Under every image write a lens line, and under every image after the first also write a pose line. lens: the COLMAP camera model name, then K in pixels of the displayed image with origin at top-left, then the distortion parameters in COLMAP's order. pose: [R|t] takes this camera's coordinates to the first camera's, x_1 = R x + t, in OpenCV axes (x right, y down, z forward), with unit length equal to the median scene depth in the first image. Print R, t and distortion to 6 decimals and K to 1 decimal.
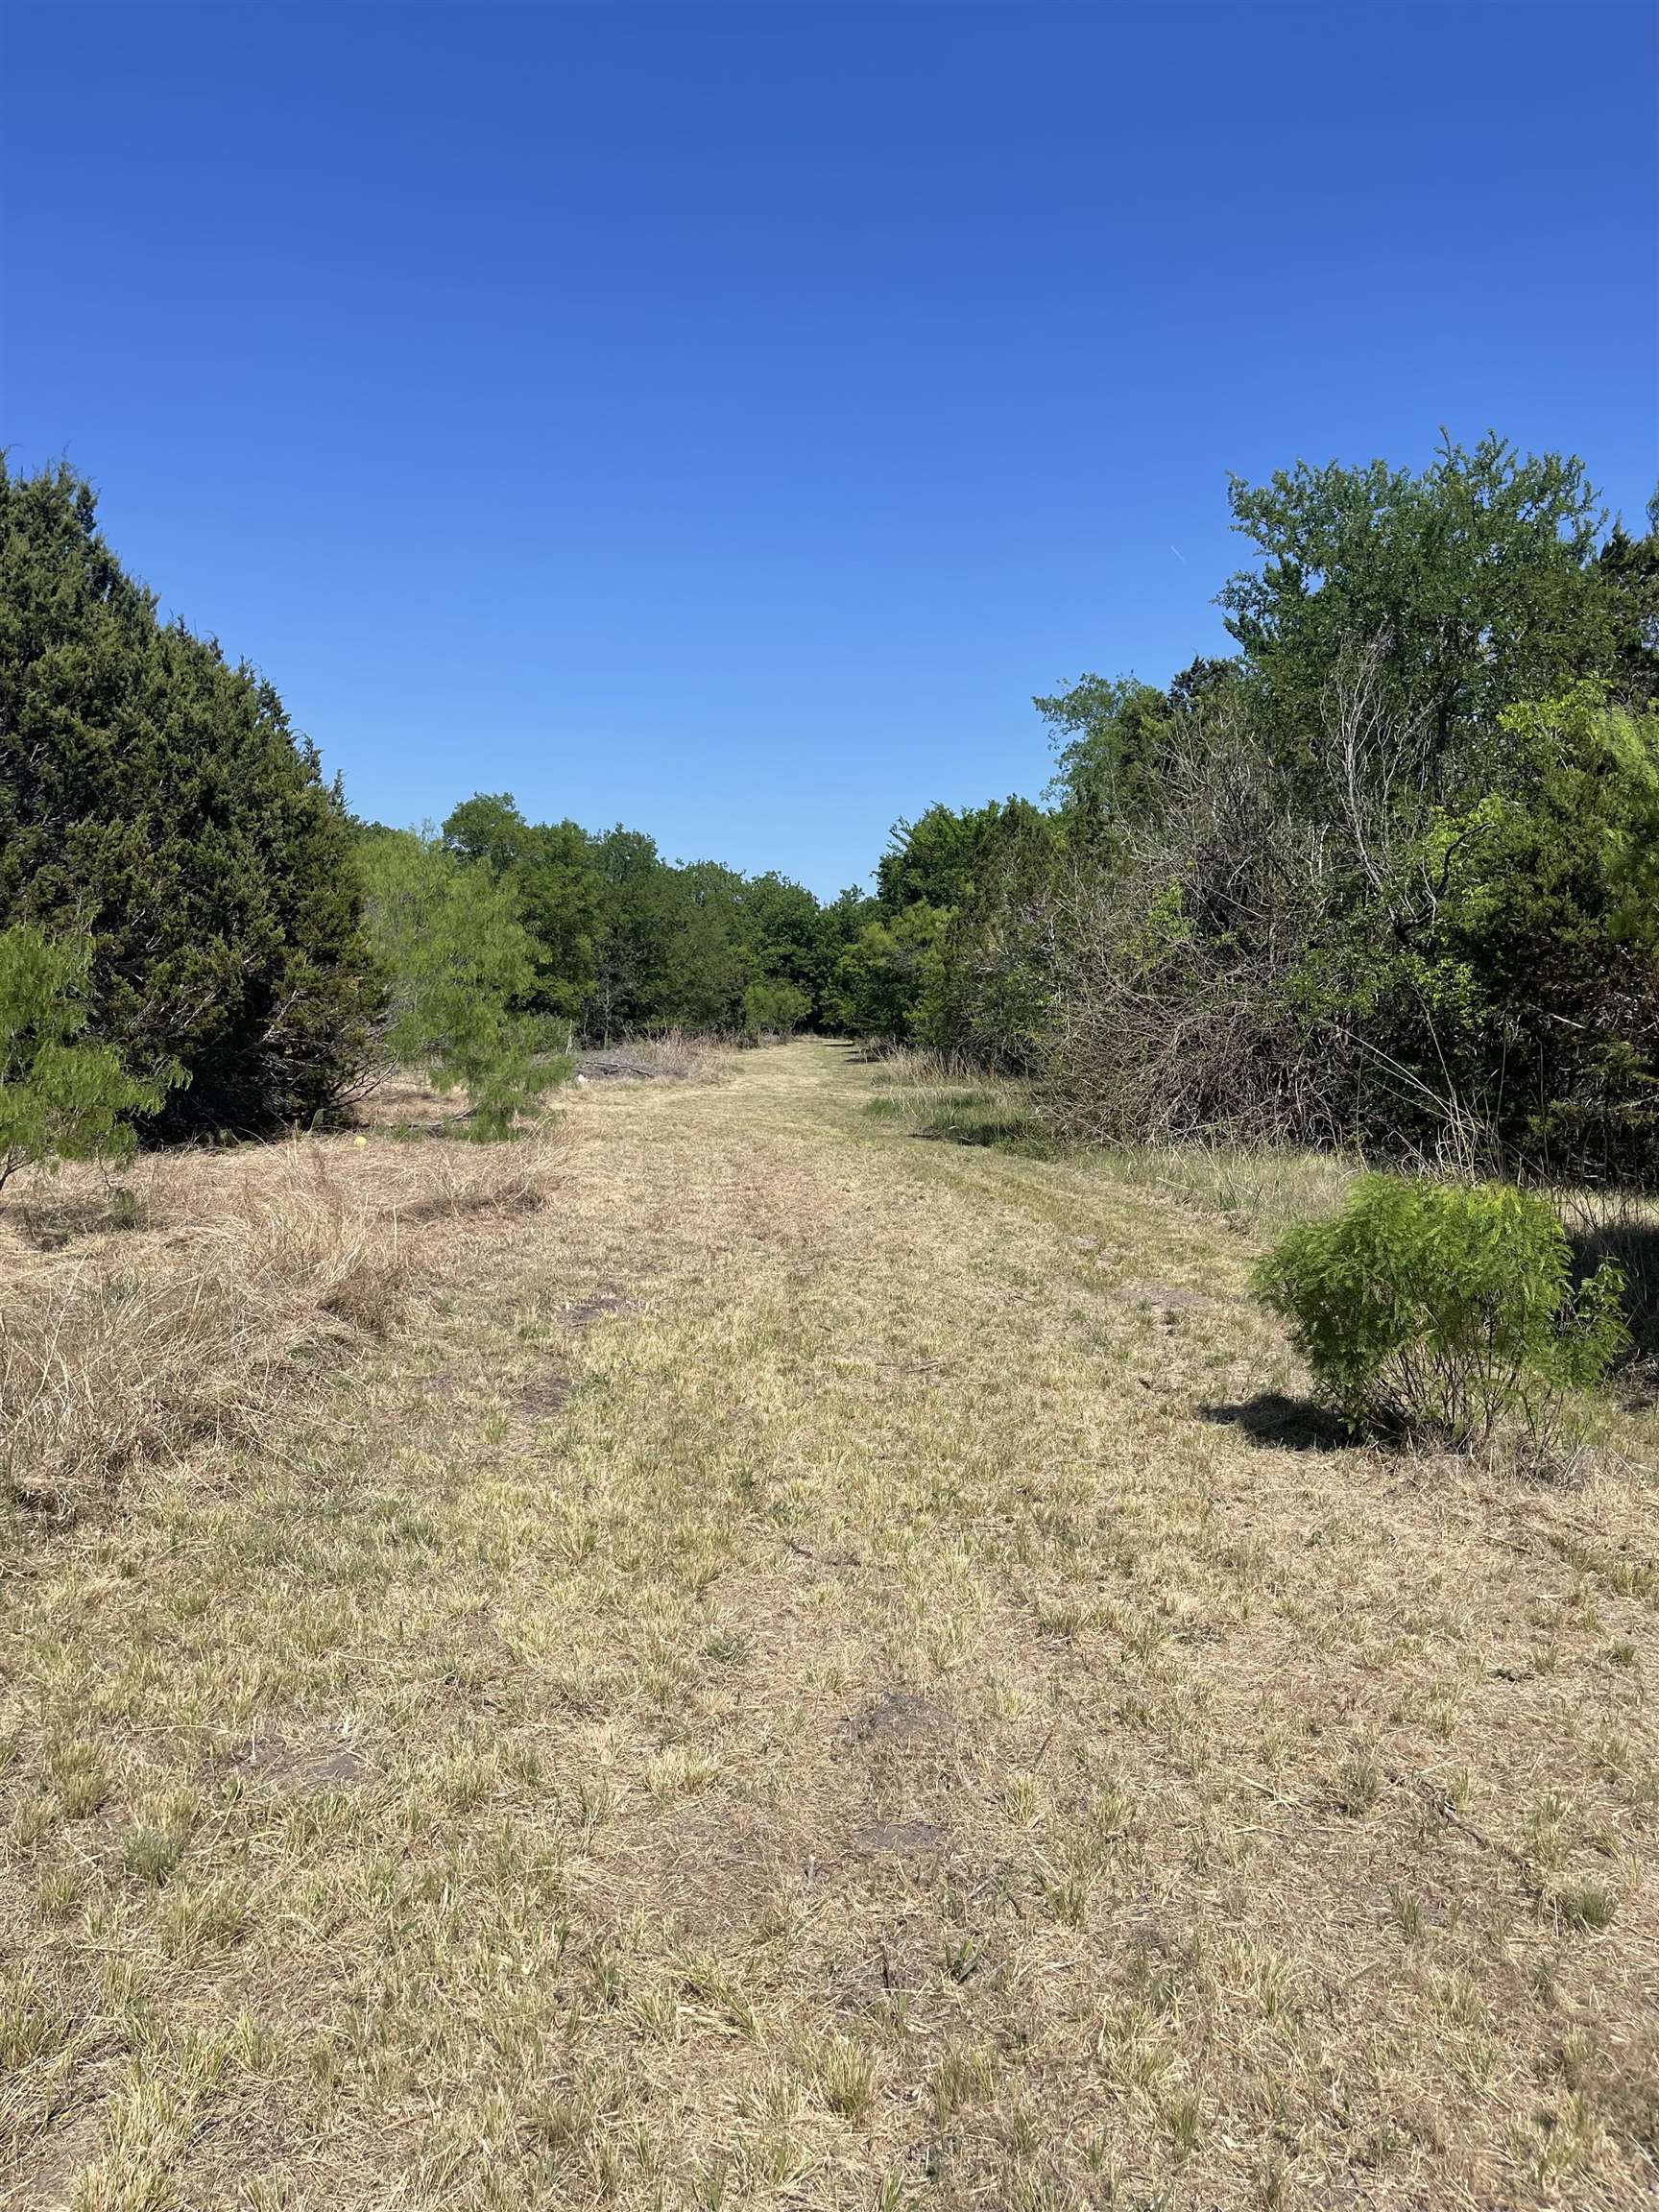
lens RADIAL K [[1681.6, 0, 831.6], [0, 1681.6, 1109.0], [0, 0, 1]] dist [-0.001128, 0.000040]
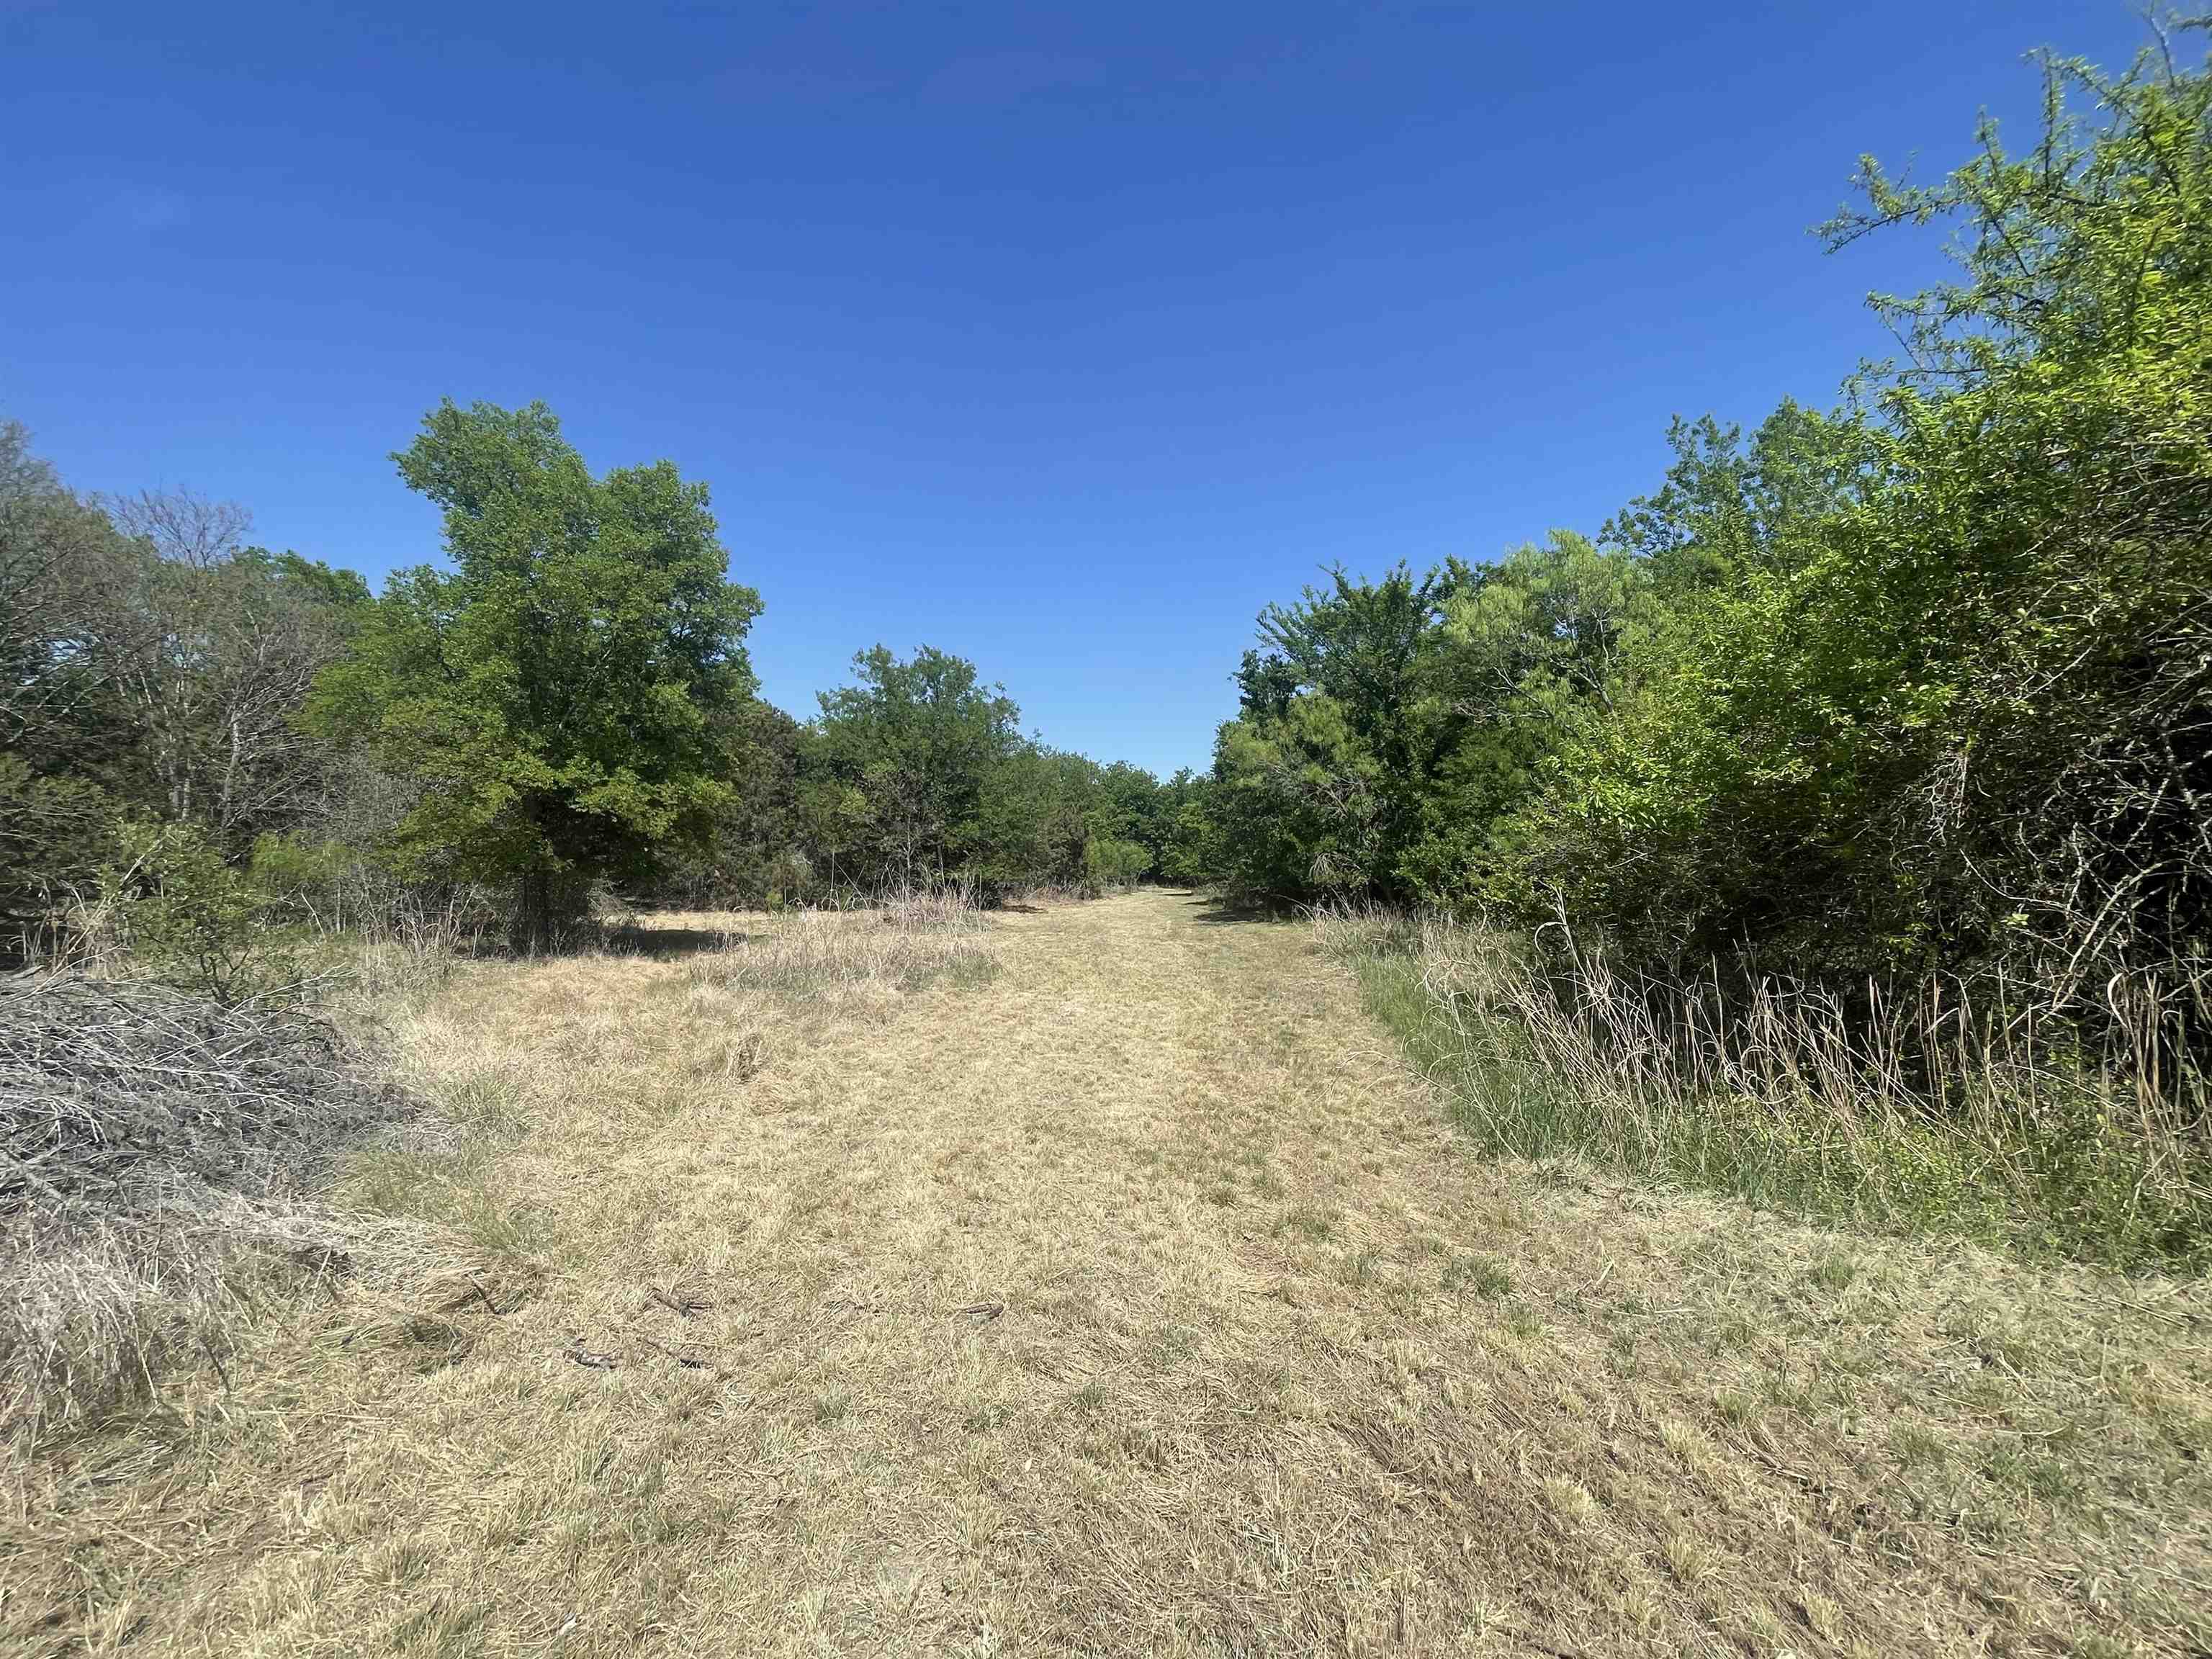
lens RADIAL K [[884.6, 0, 1082.5], [0, 884.6, 828.4], [0, 0, 1]] dist [-0.001342, -0.000705]
pose [[0.995960, -0.010902, -0.089131, -0.006453], [0.001205, 0.994136, -0.108130, -0.020060], [0.089787, 0.107586, 0.990133, 0.447547]]
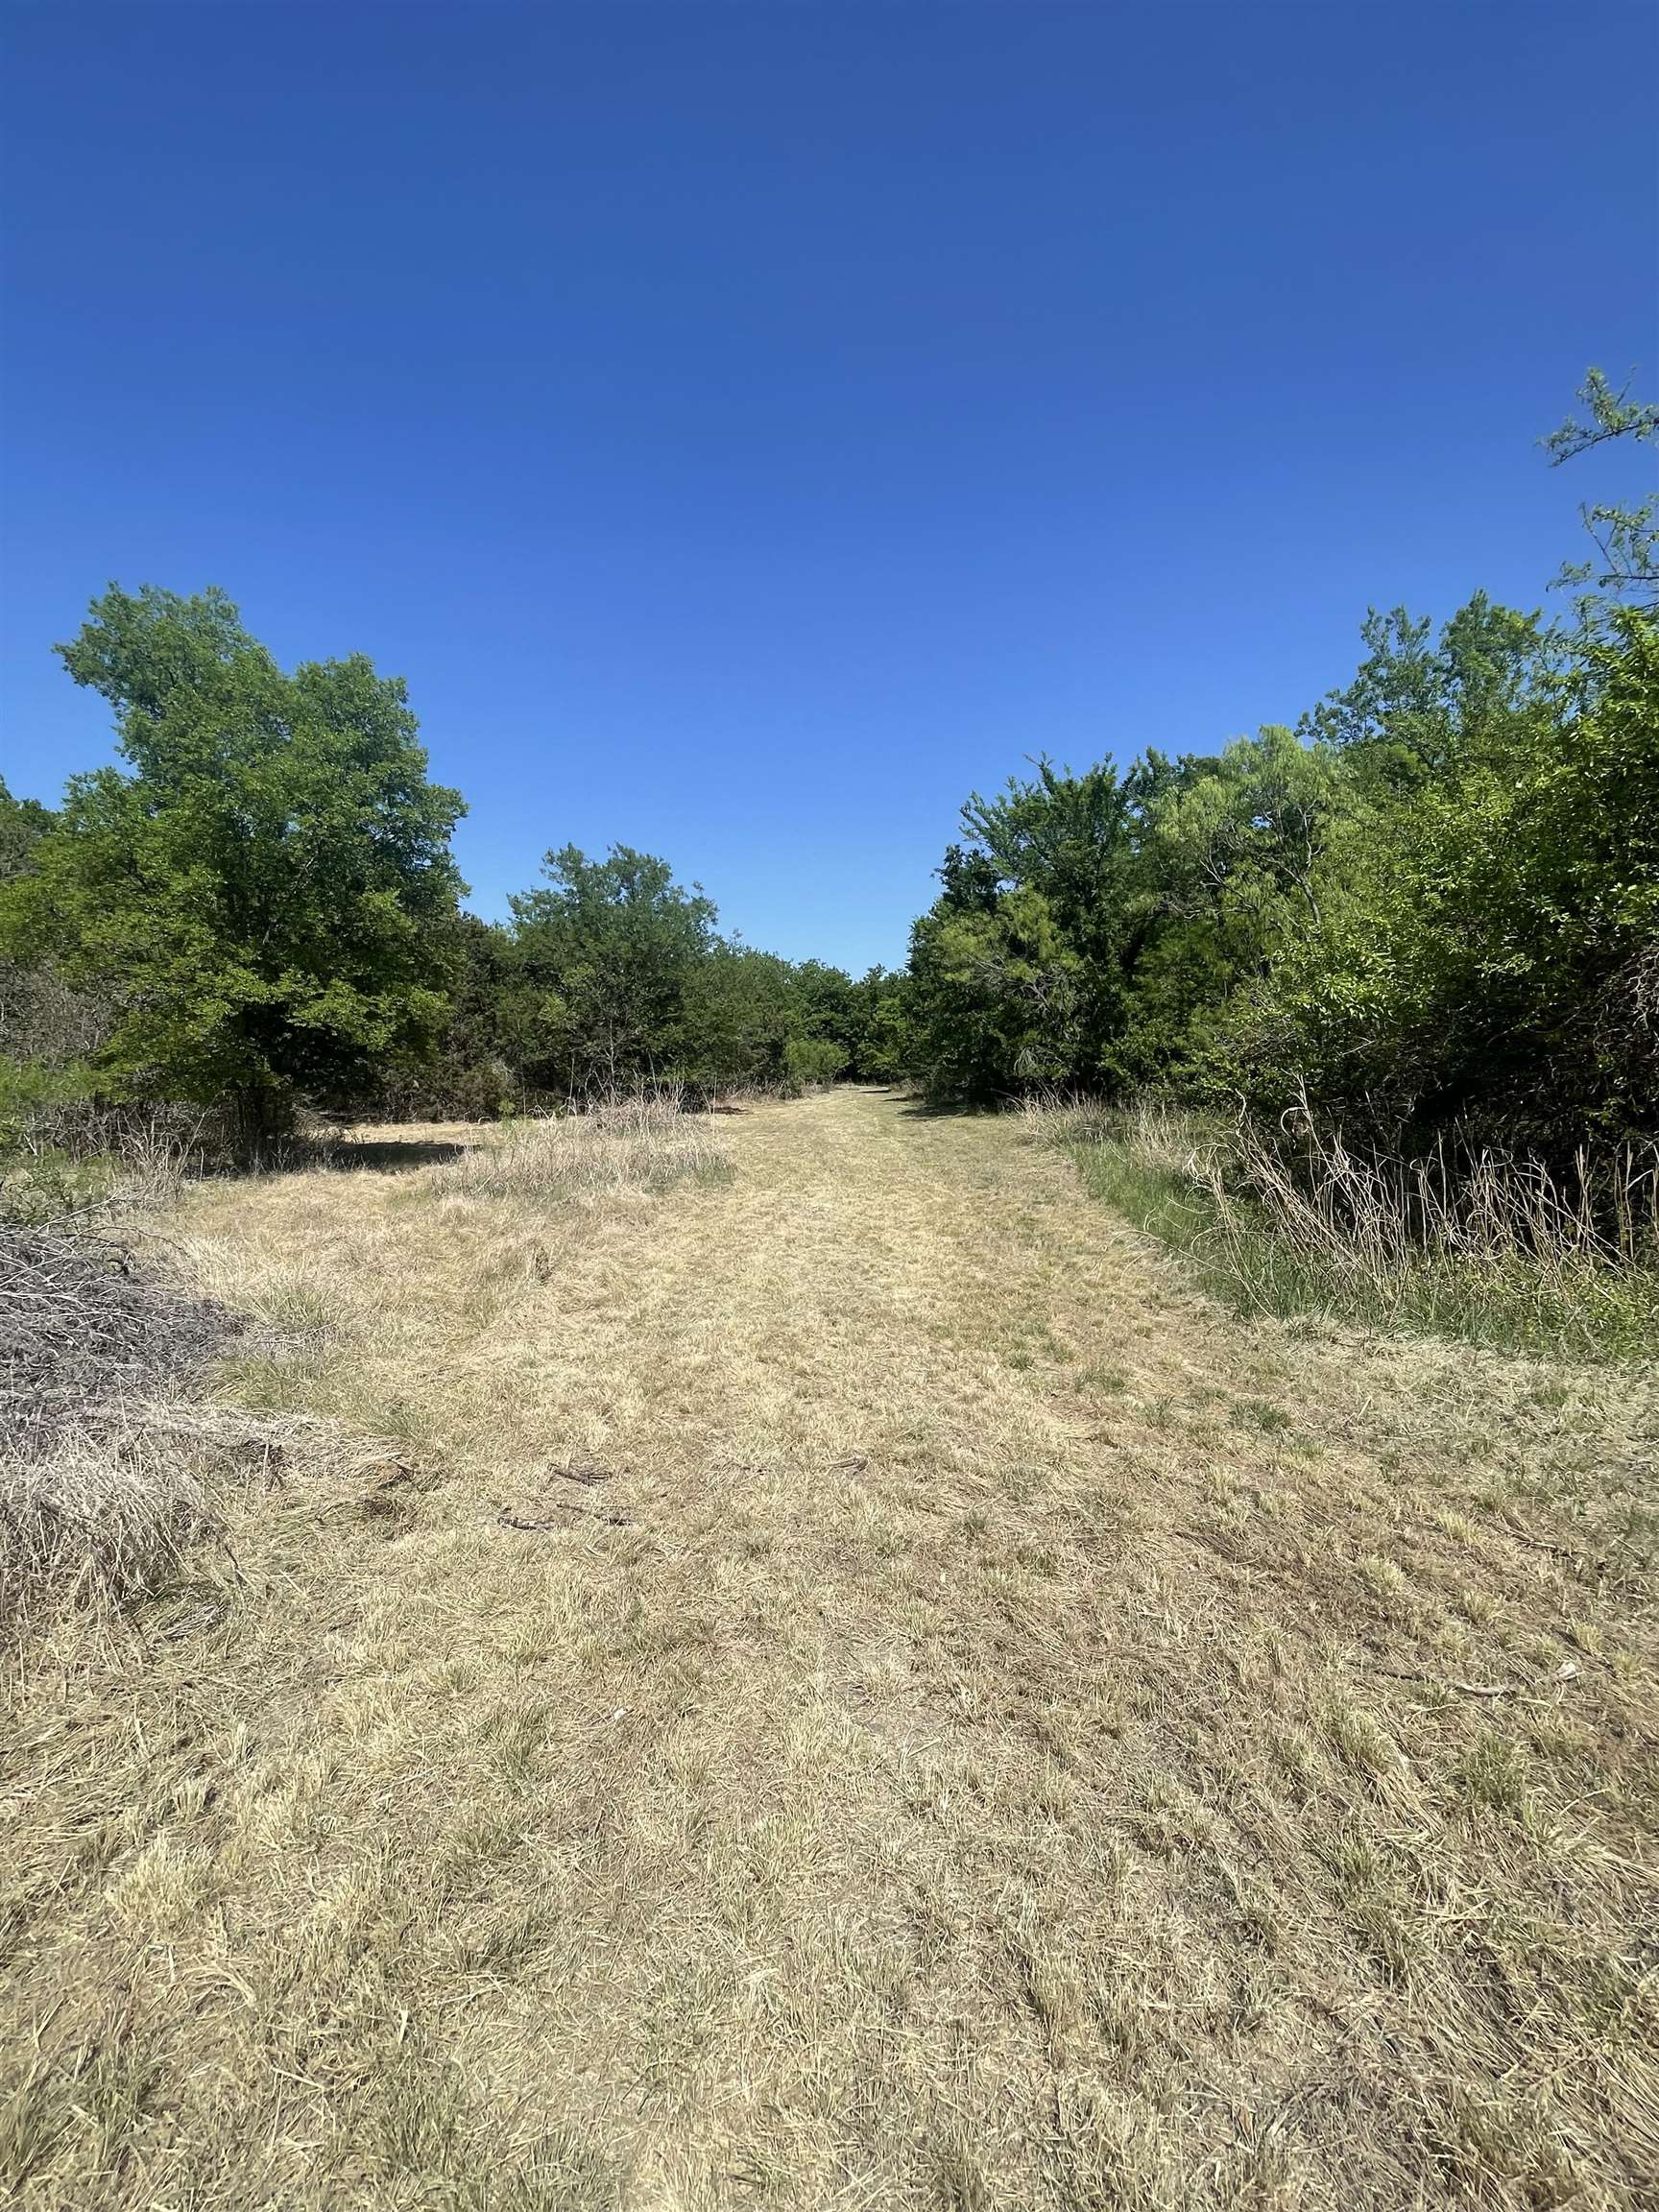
lens RADIAL K [[884.6, 0, 832.1], [0, 884.6, 1099.5], [0, 0, 1]] dist [-0.001342, -0.000705]
pose [[0.999130, -0.034901, -0.022825, -0.012443], [0.034320, 0.999090, -0.025336, -0.020236], [0.023688, 0.024531, 0.999418, 0.444194]]
